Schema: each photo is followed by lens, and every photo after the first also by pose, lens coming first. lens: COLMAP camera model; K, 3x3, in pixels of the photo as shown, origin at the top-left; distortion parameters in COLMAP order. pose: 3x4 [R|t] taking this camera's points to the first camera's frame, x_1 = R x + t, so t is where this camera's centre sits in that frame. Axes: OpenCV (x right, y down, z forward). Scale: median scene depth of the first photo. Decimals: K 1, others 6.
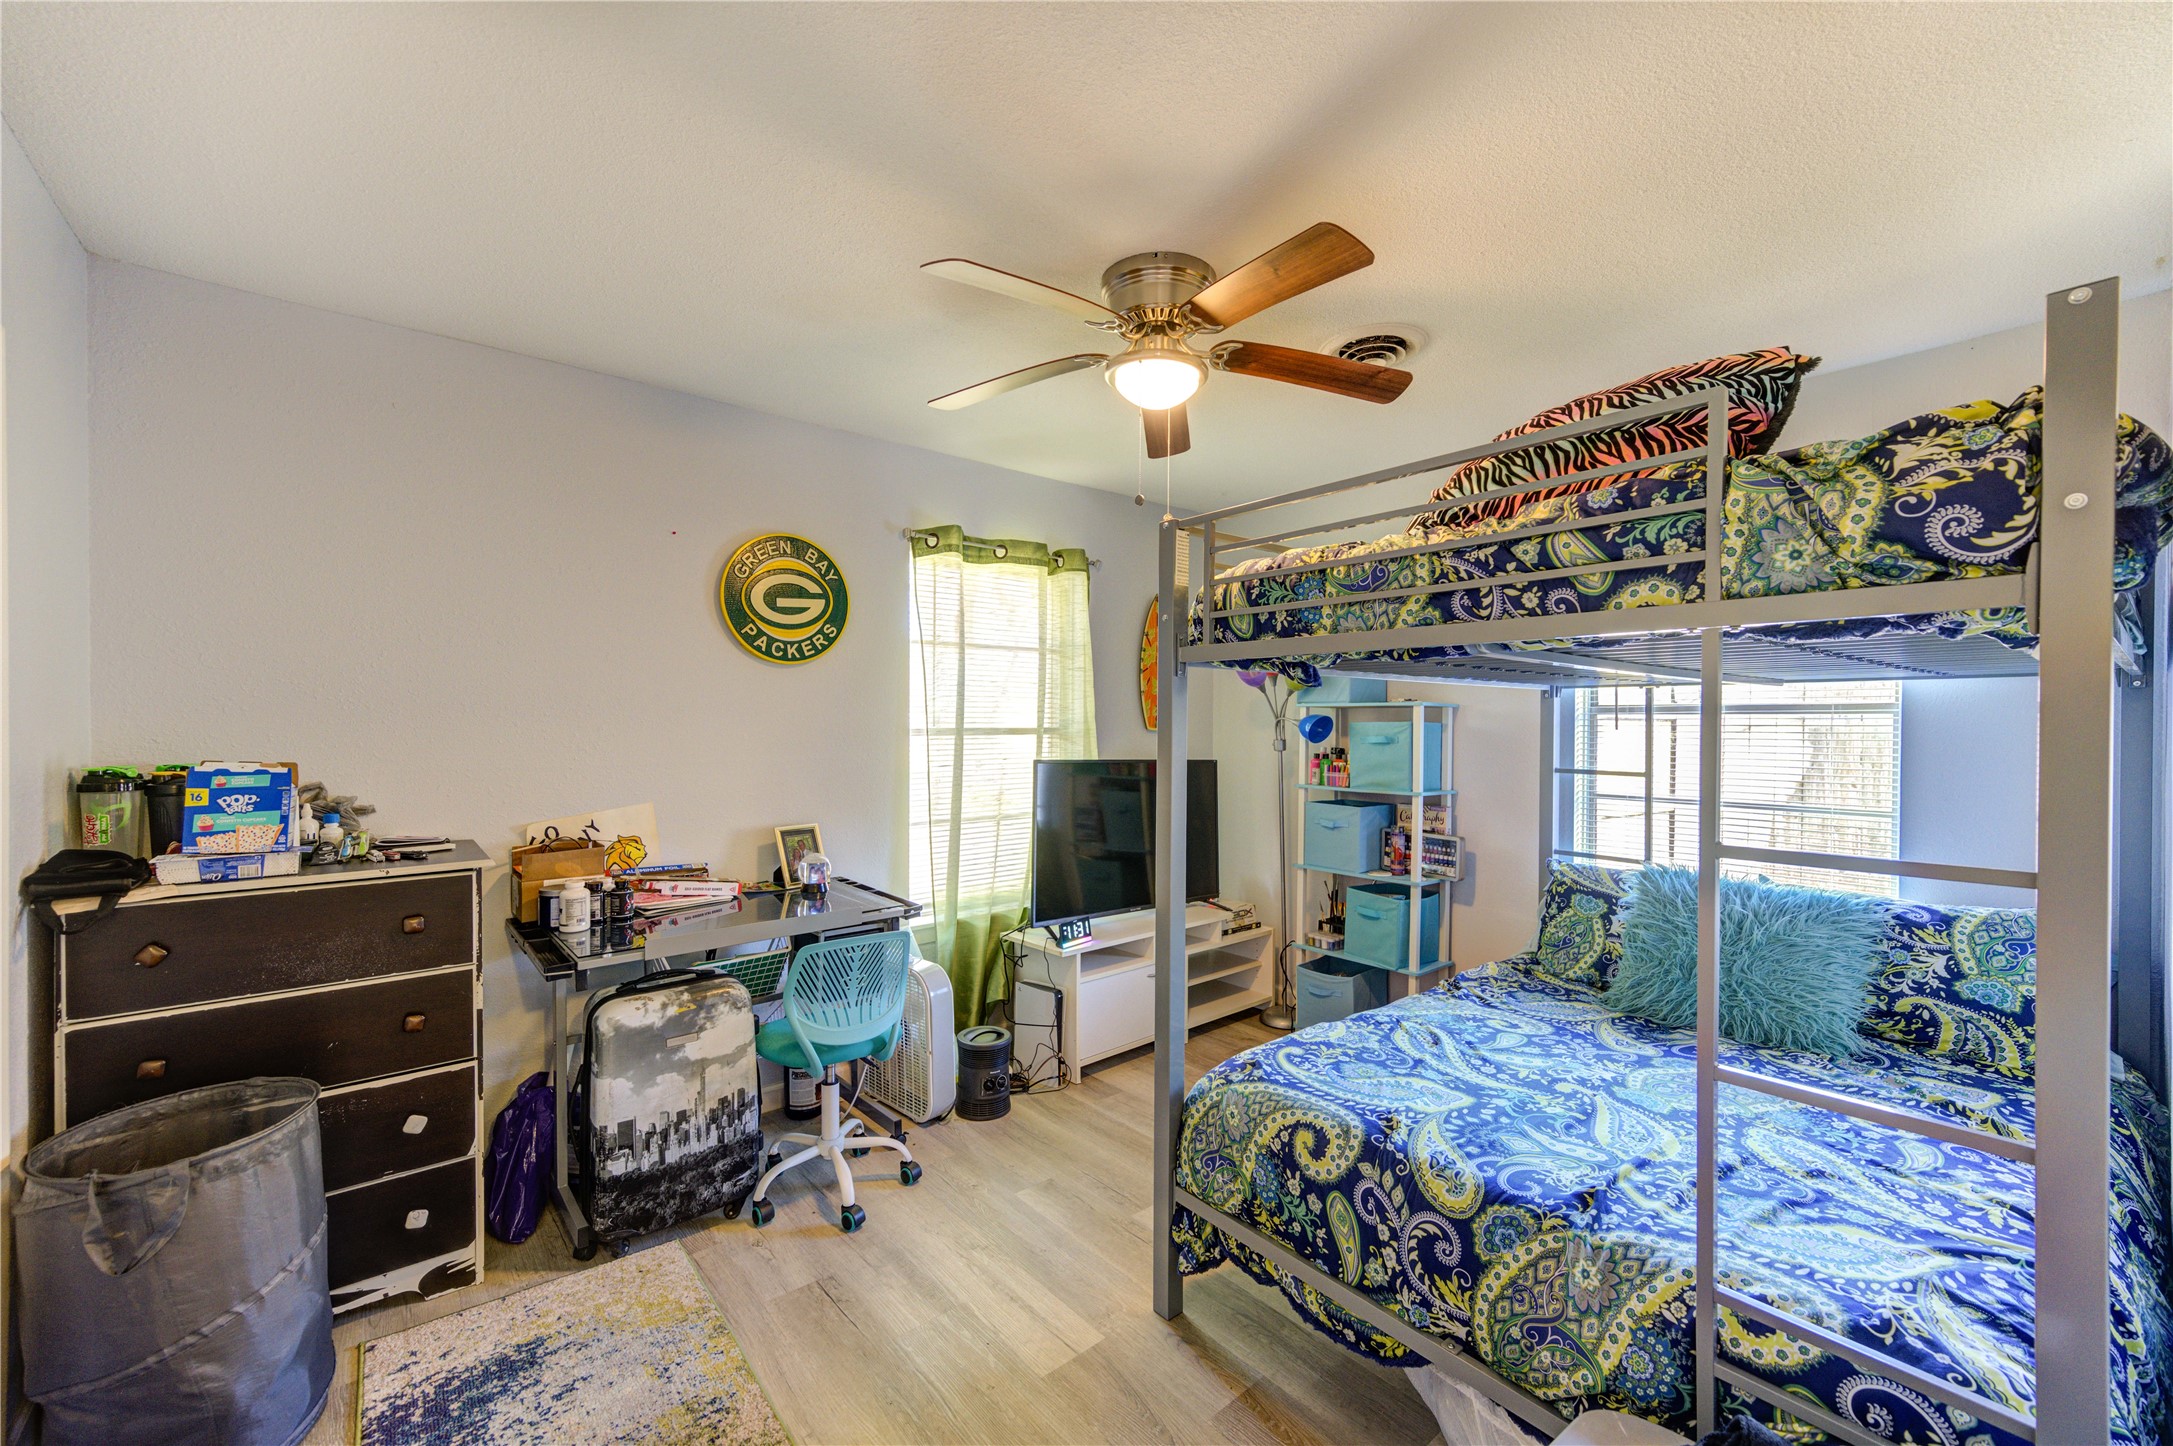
lens RADIAL K [[854.1, 0, 1091.9], [0, 854.1, 725.9], [0, 0, 1]] dist [0.005623, -0.000243]
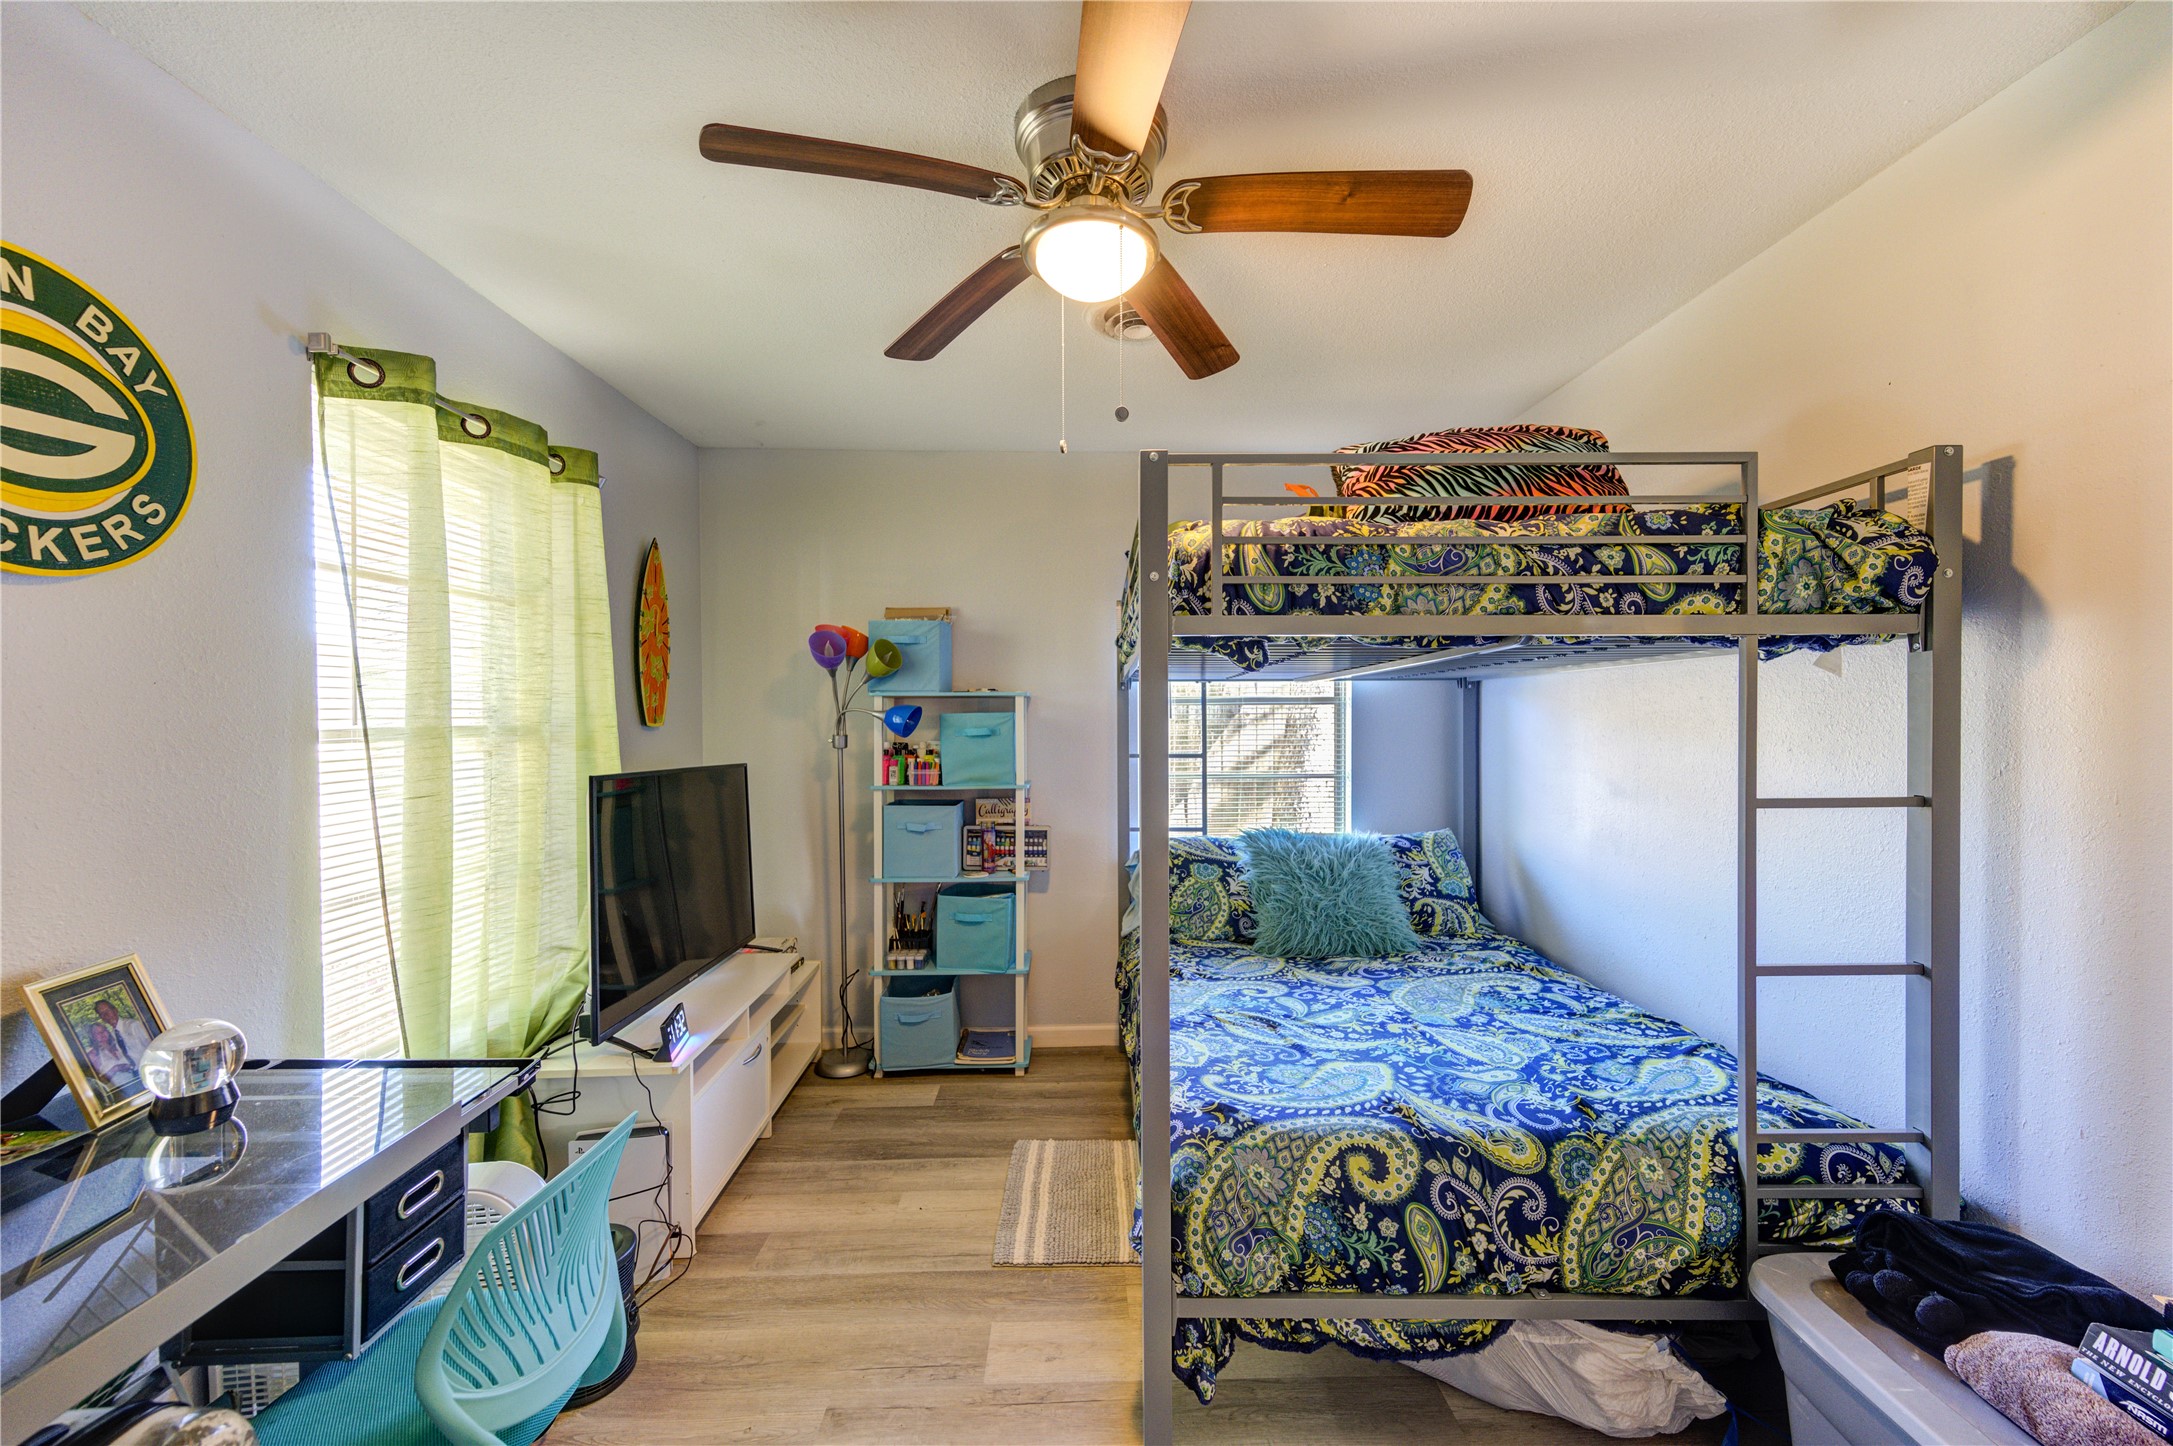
lens RADIAL K [[854.1, 0, 1091.9], [0, 854.1, 725.9], [0, 0, 1]] dist [0.005623, -0.000243]
pose [[0.635189, -0.016645, 0.772178, -0.667297], [0.010717, 0.999861, 0.012737, -0.001720], [-0.772283, 0.000185, 0.635279, 0.673385]]
